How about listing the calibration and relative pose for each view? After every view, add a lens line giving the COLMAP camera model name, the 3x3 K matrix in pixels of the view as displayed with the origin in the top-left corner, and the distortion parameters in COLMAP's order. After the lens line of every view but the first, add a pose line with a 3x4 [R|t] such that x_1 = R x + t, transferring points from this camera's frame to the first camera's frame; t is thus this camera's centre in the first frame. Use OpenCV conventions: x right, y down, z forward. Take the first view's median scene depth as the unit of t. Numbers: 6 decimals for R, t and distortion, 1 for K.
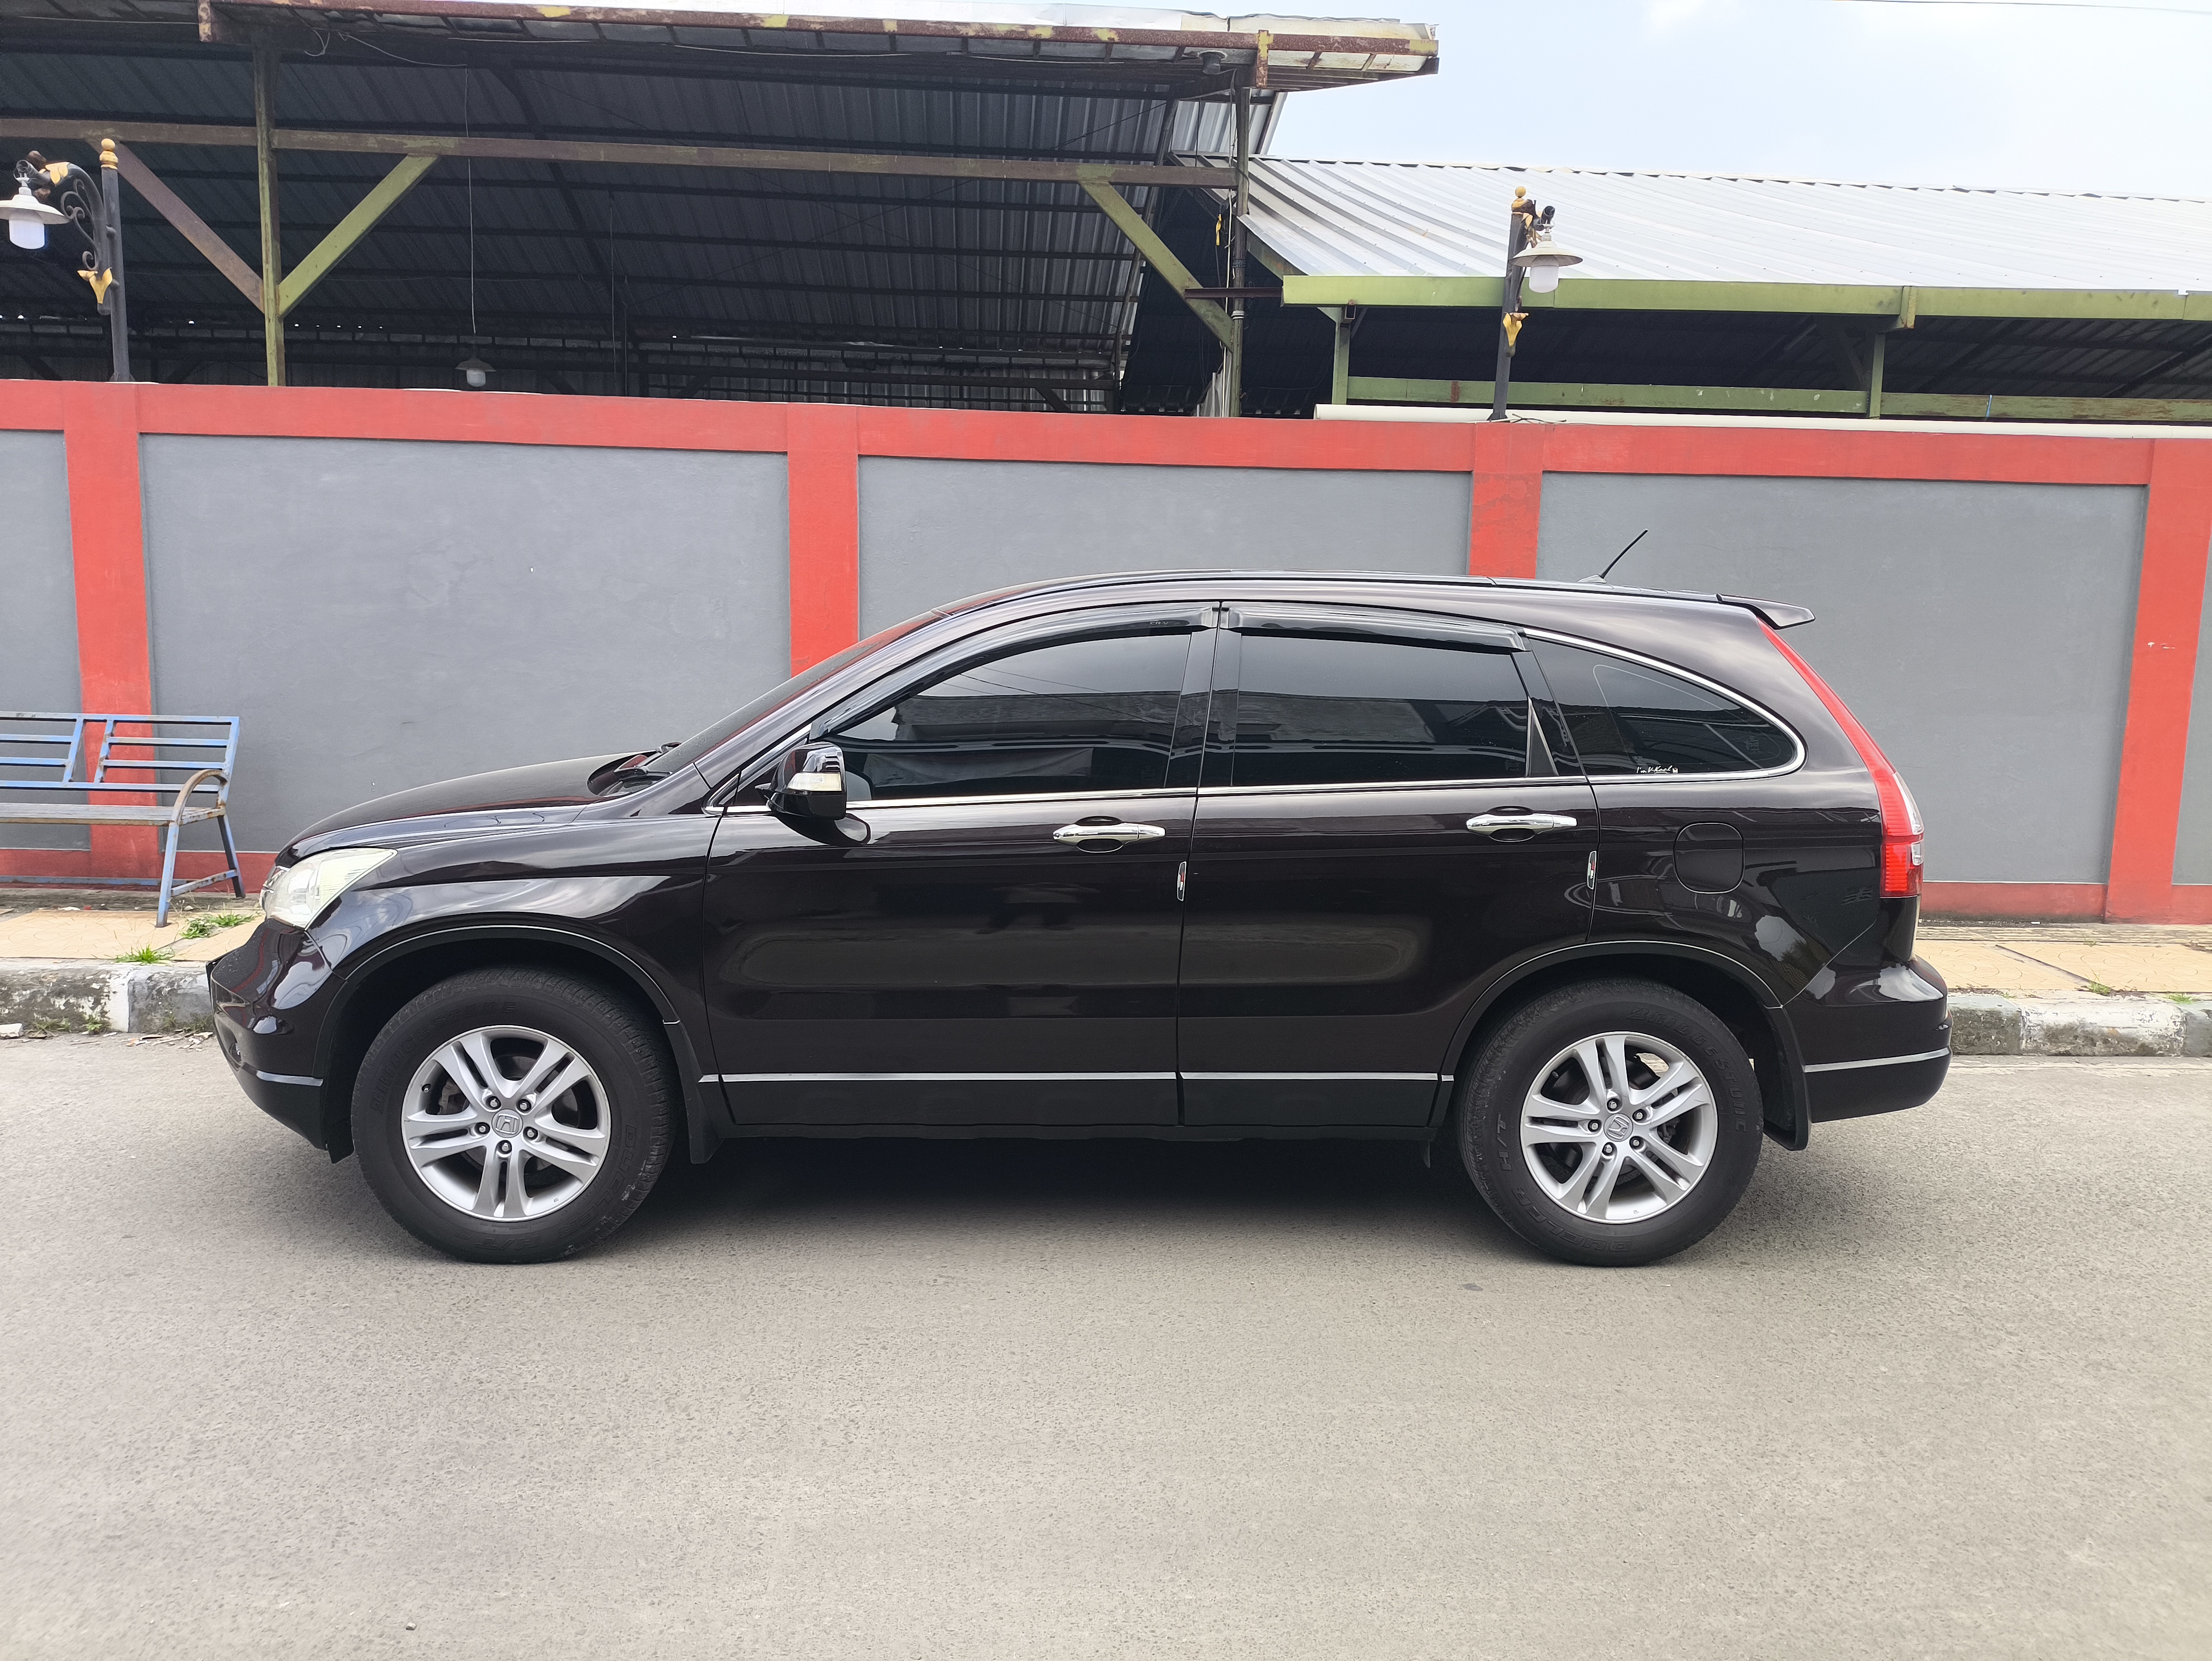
lens RADIAL K [[1596.9, 0, 1105.8], [0, 1596.9, 890.8], [0, 0, 1]] dist [0.021104, -0.034951]
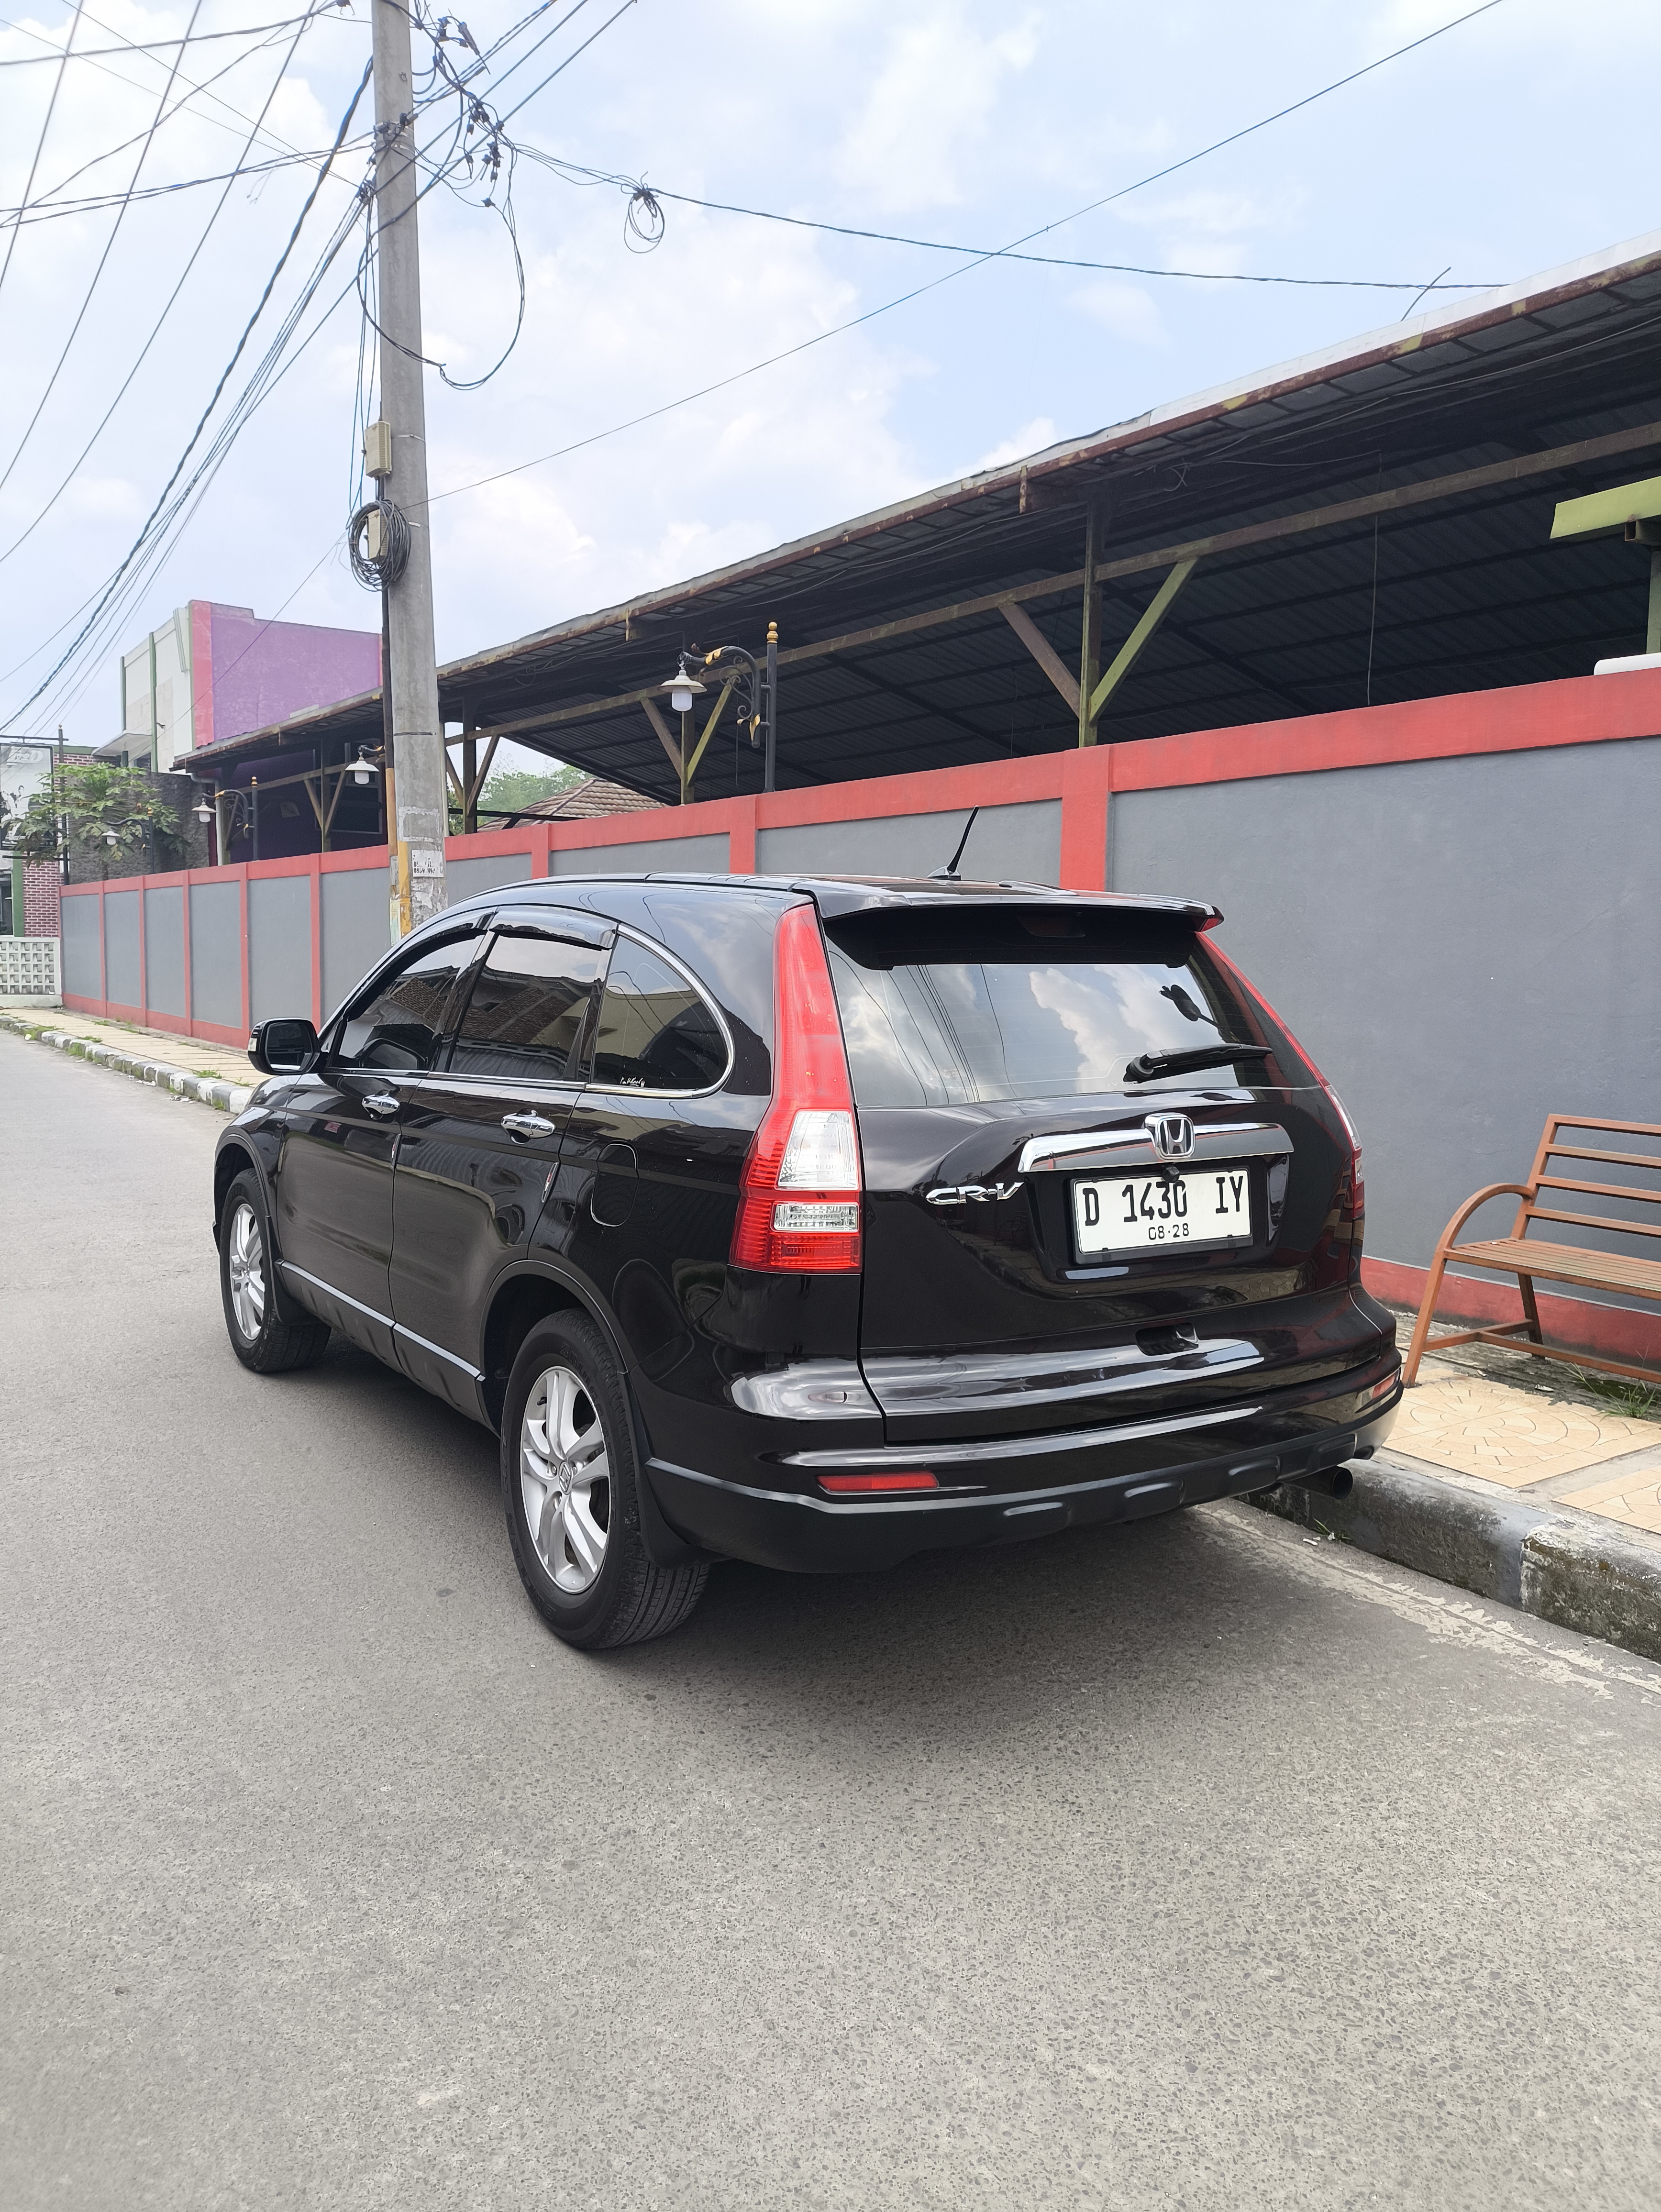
lens RADIAL K [[1643.8, 0, 830.5], [0, 1643.8, 1106.0], [0, 0, 1]] dist [0.098597, -0.169948]
pose [[0.509420, 0.063164, -0.858197, 0.498751], [-0.152681, 0.988113, -0.017904, -0.025864], [0.846865, 0.140151, 0.513009, 0.266733]]
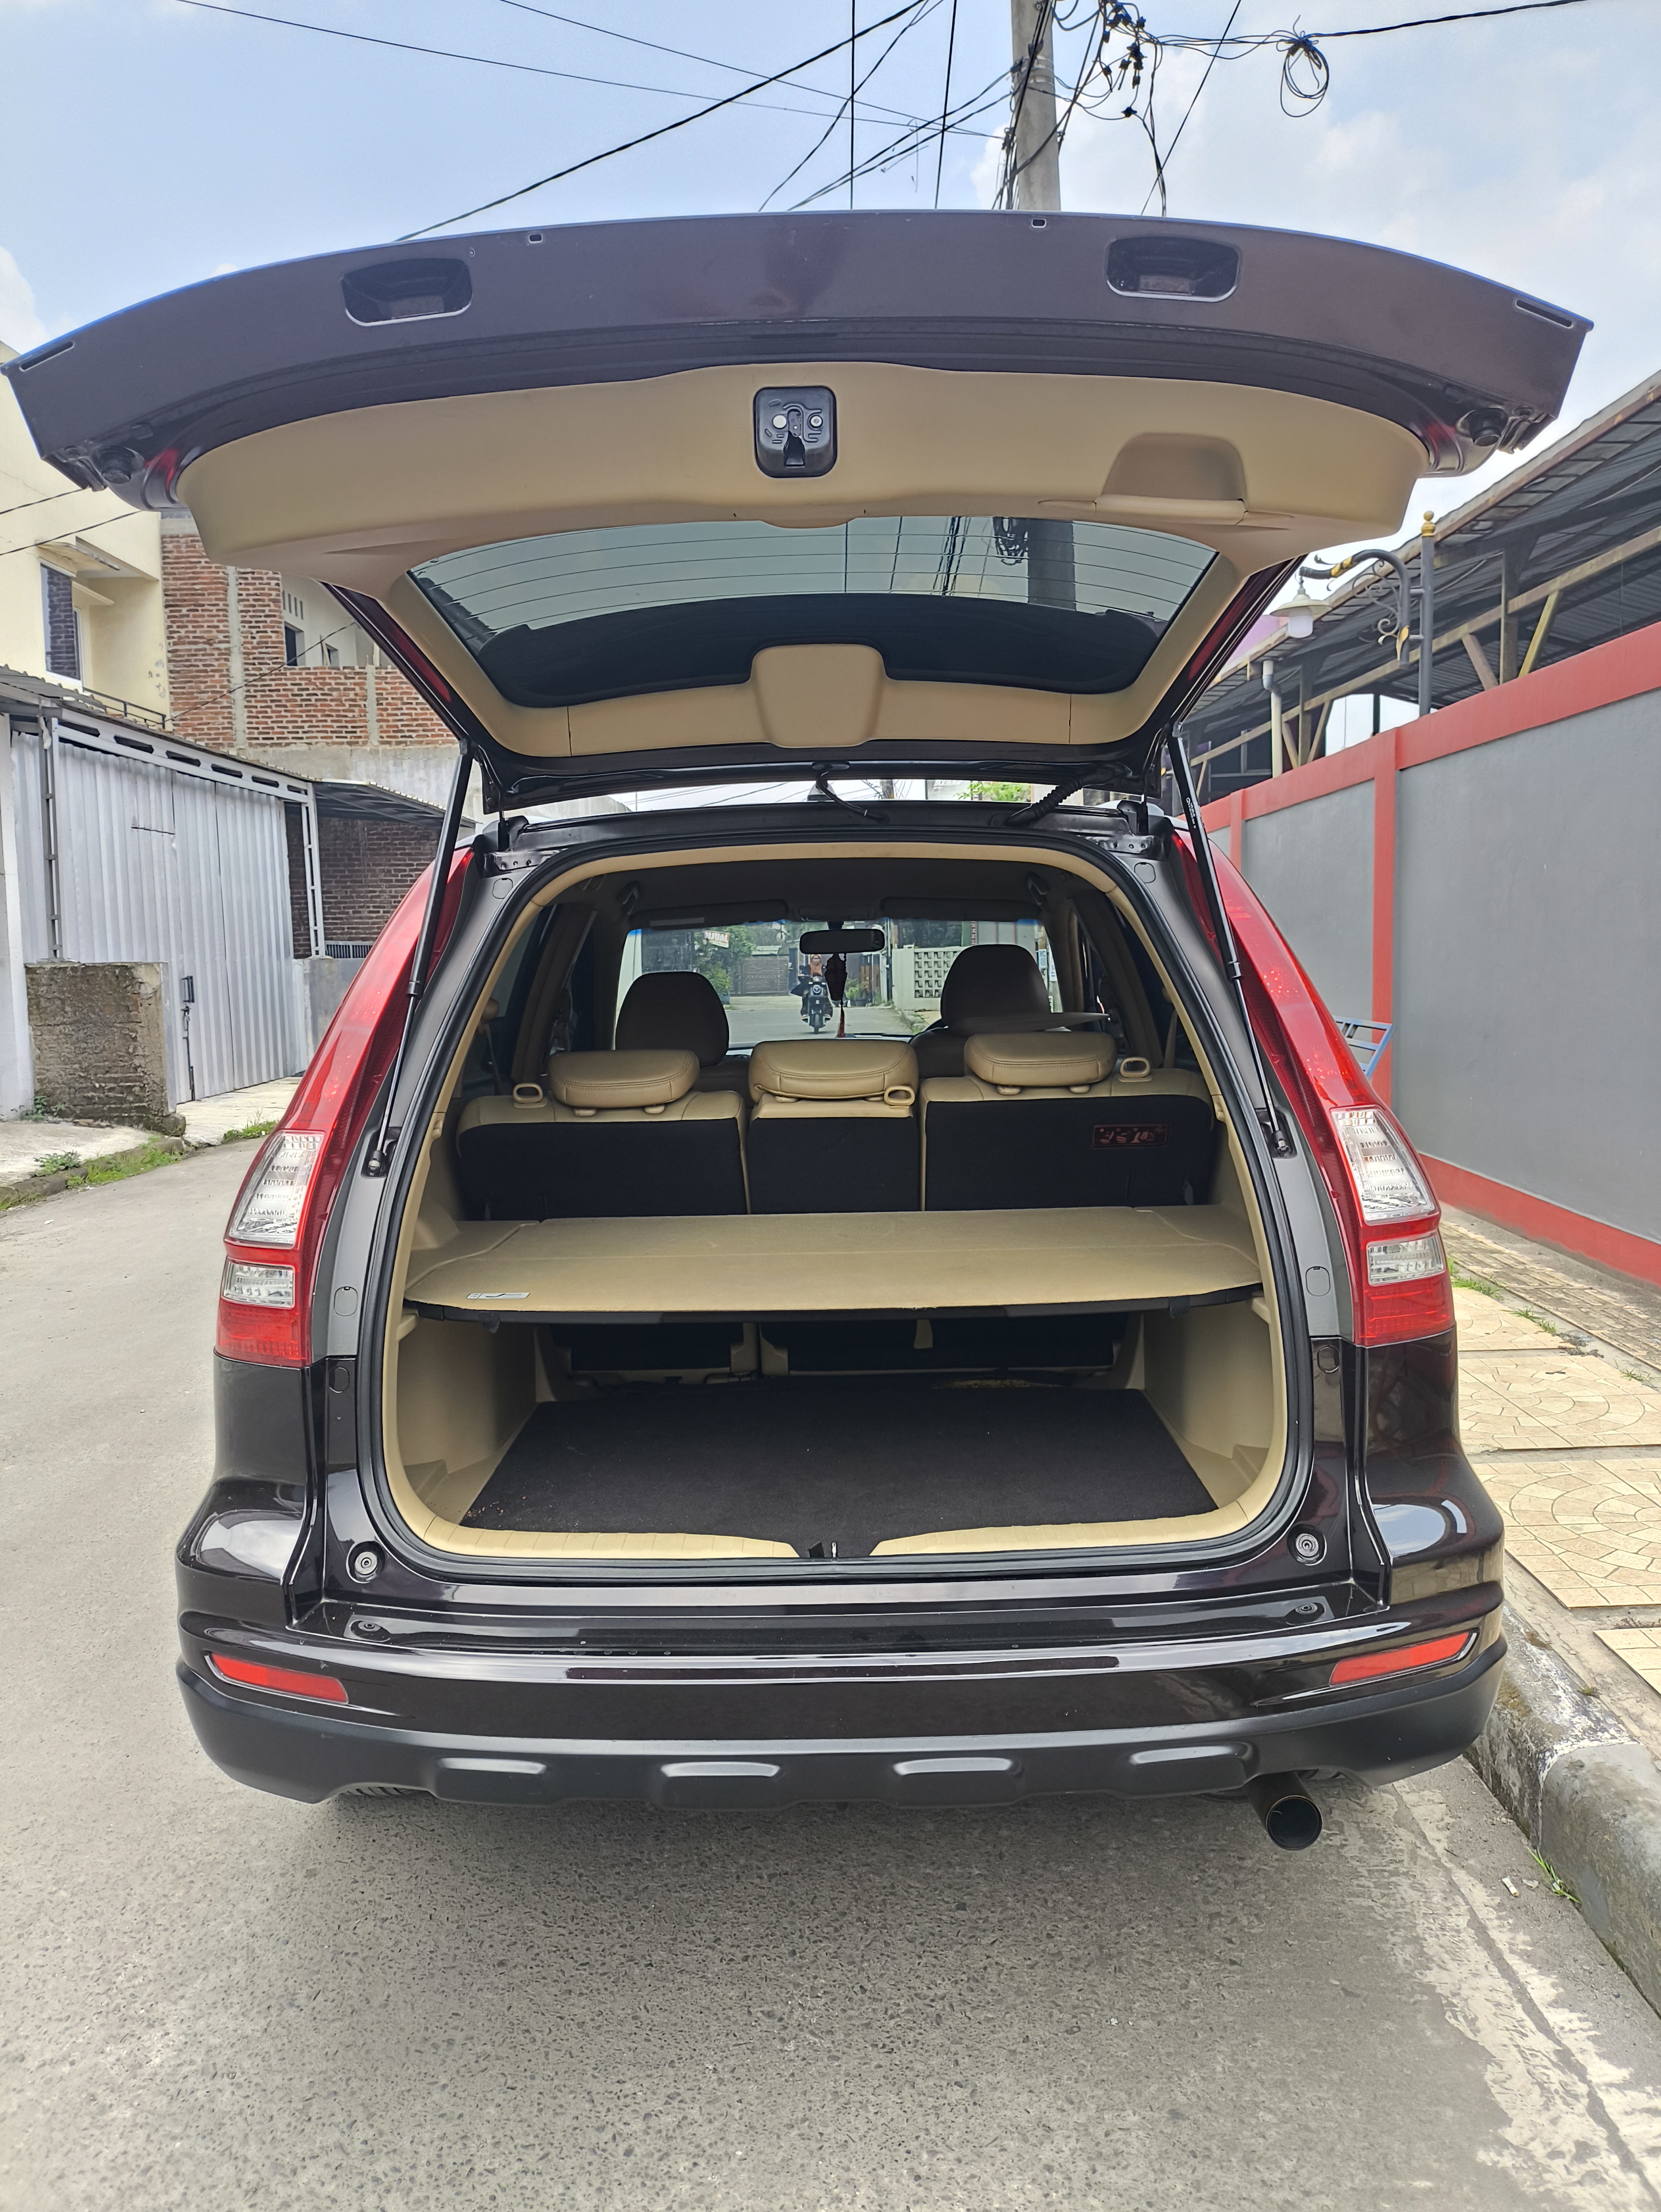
lens RADIAL K [[1698.5, 0, 835.6], [0, 1698.5, 1061.4], [0, 0, 1]] dist [-0.003815, 0.006652]
pose [[-0.061547, 0.039573, -0.997319, 0.448523], [-0.151865, 0.987208, 0.048544, -0.061740], [0.986483, 0.154445, -0.054749, 0.524785]]
